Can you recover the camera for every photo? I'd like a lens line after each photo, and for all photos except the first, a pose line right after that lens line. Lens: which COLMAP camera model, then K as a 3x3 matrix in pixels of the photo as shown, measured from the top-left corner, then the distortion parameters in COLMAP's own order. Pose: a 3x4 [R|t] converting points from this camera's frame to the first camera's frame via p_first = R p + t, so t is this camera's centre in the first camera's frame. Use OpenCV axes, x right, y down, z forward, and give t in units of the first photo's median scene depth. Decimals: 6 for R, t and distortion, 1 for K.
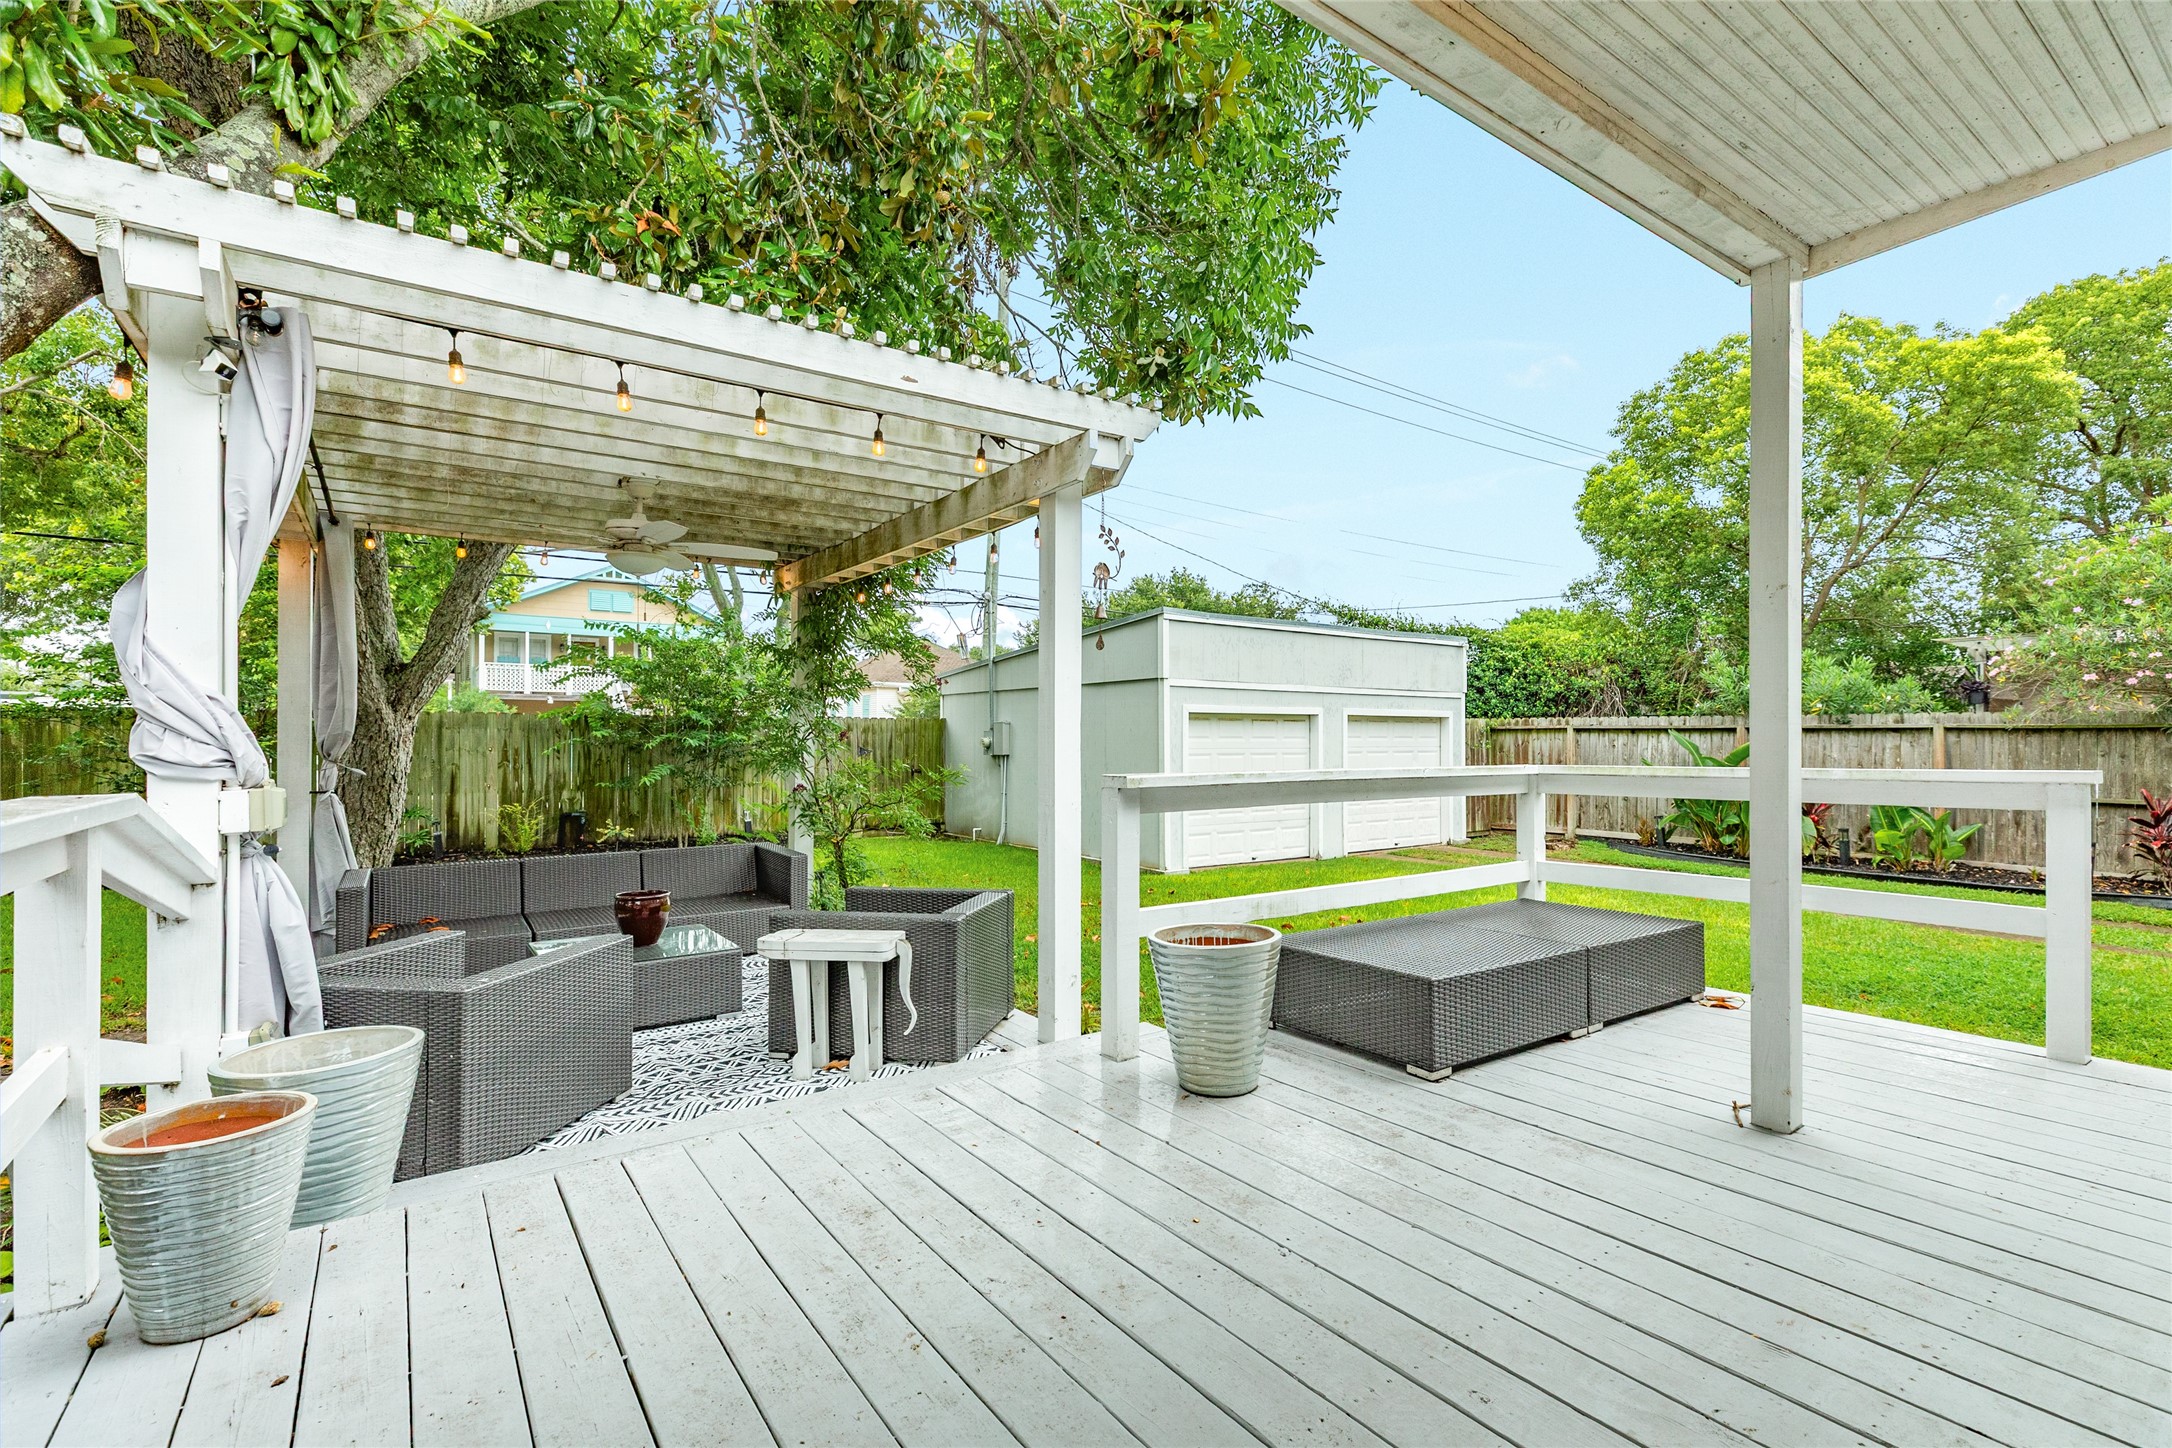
lens RADIAL K [[989.8, 0, 1081.3], [0, 989.8, 735.9], [0, 0, 1]] dist [0.010664, 0.000015]
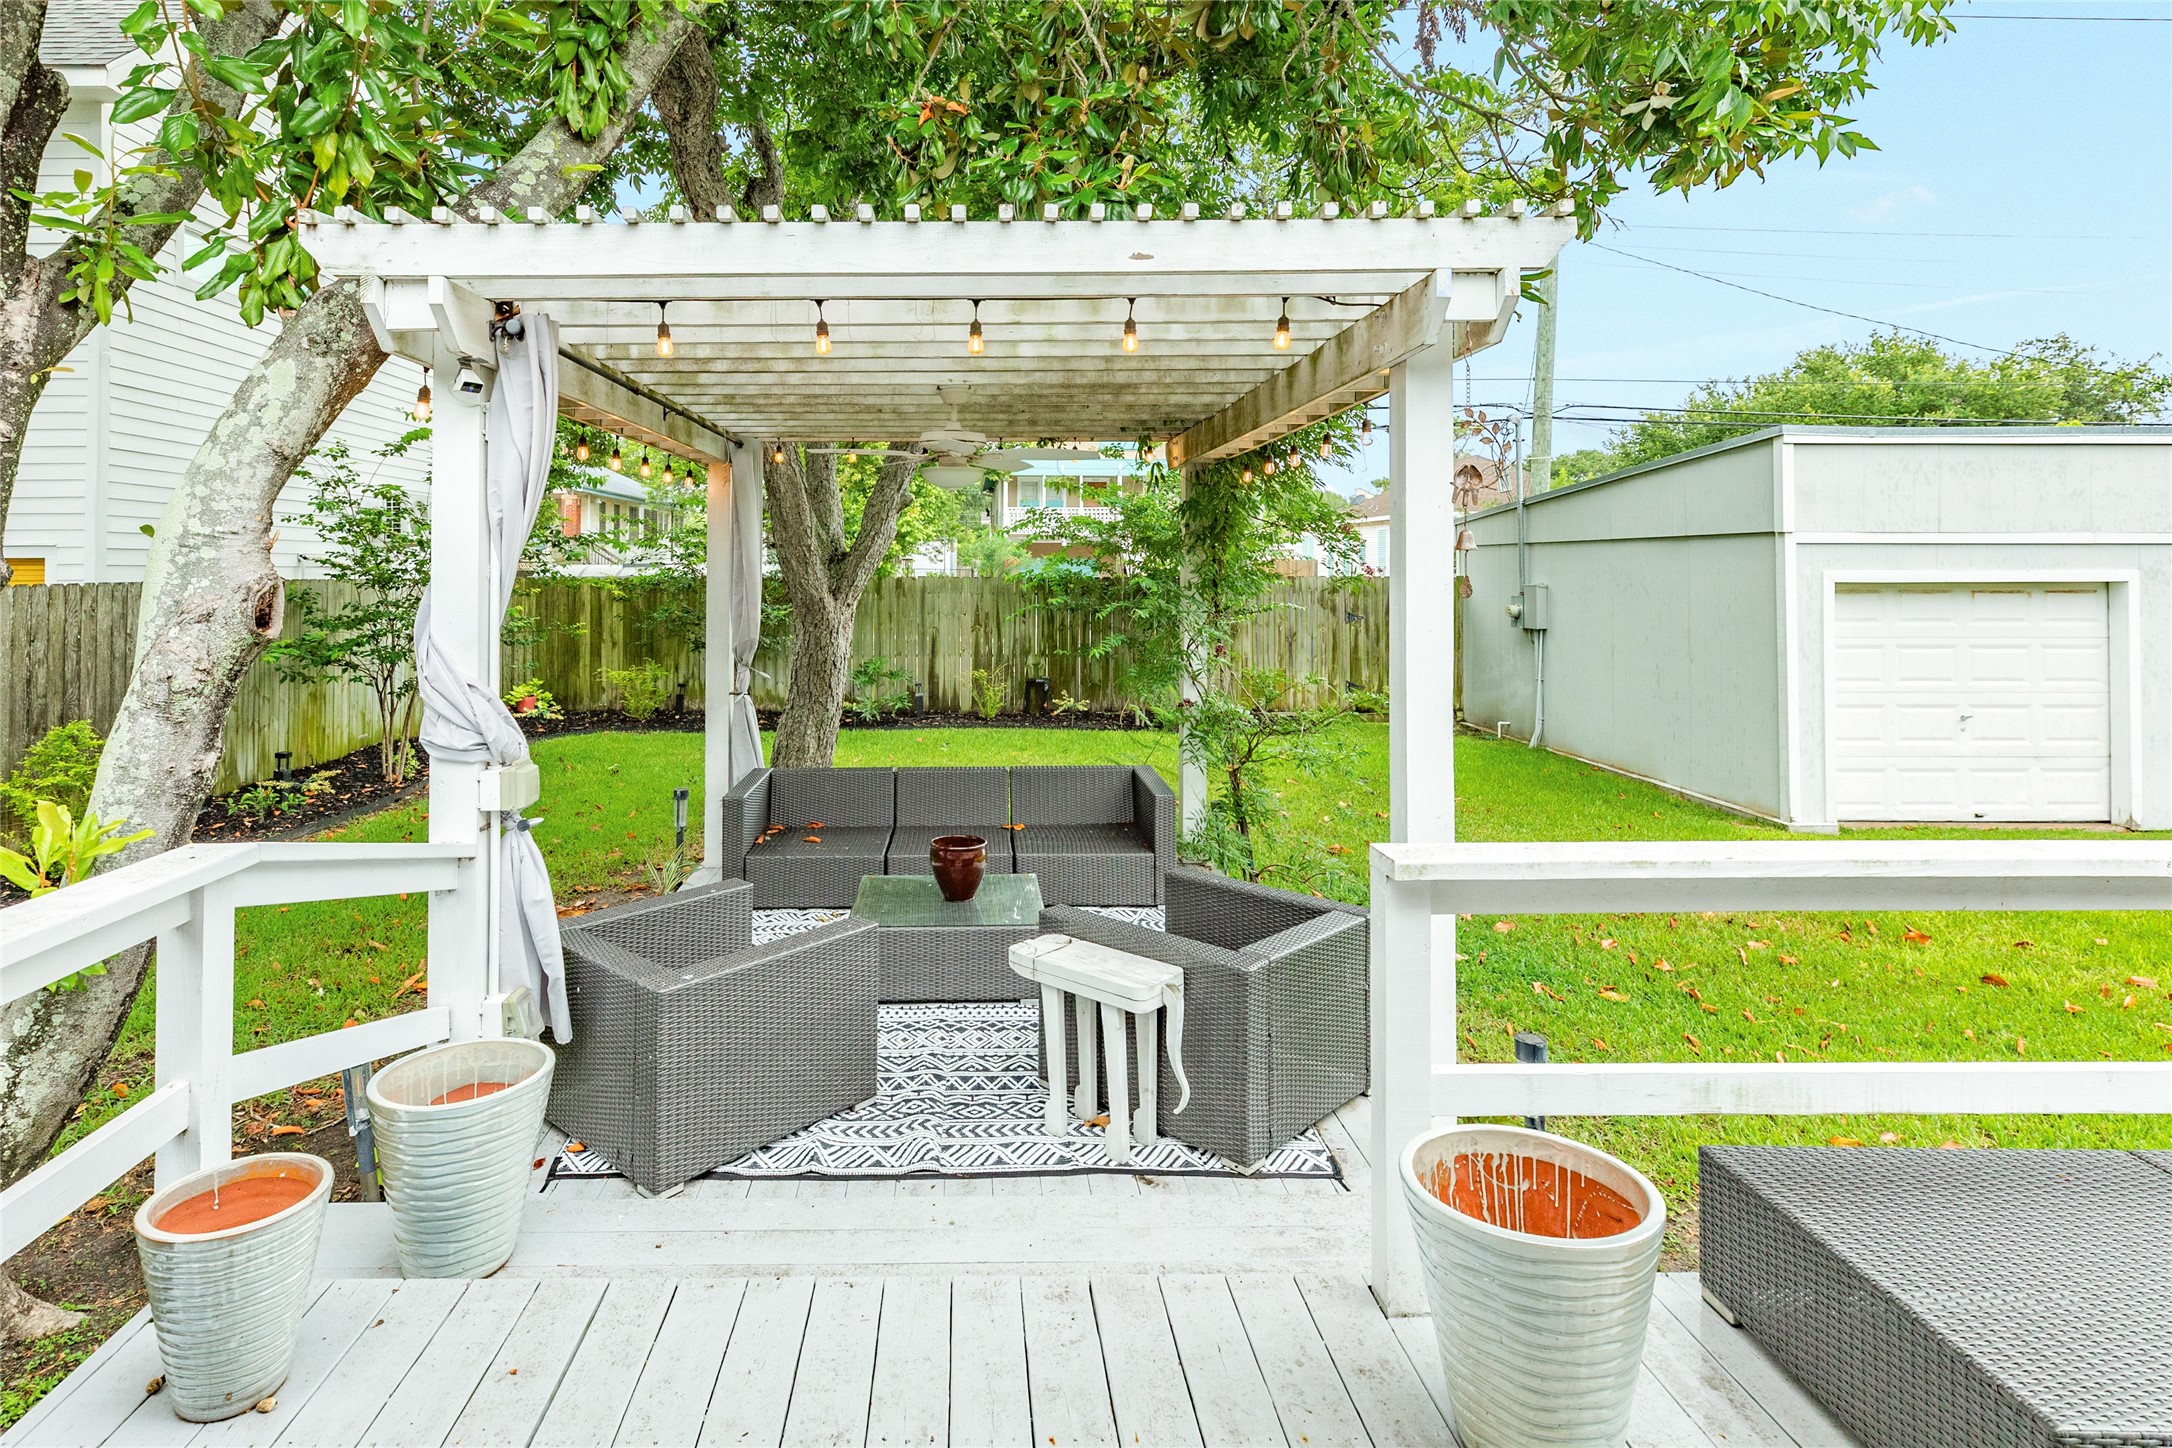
lens RADIAL K [[1111.0, 0, 969.5], [0, 1111.0, 553.8], [0, 0, 1]] dist [0.003408, 0.001391]
pose [[0.821705, -0.007538, -0.569863, 0.130678], [0.002843, 0.999954, -0.009126, -0.084706], [0.569905, 0.005879, 0.821689, 0.158074]]
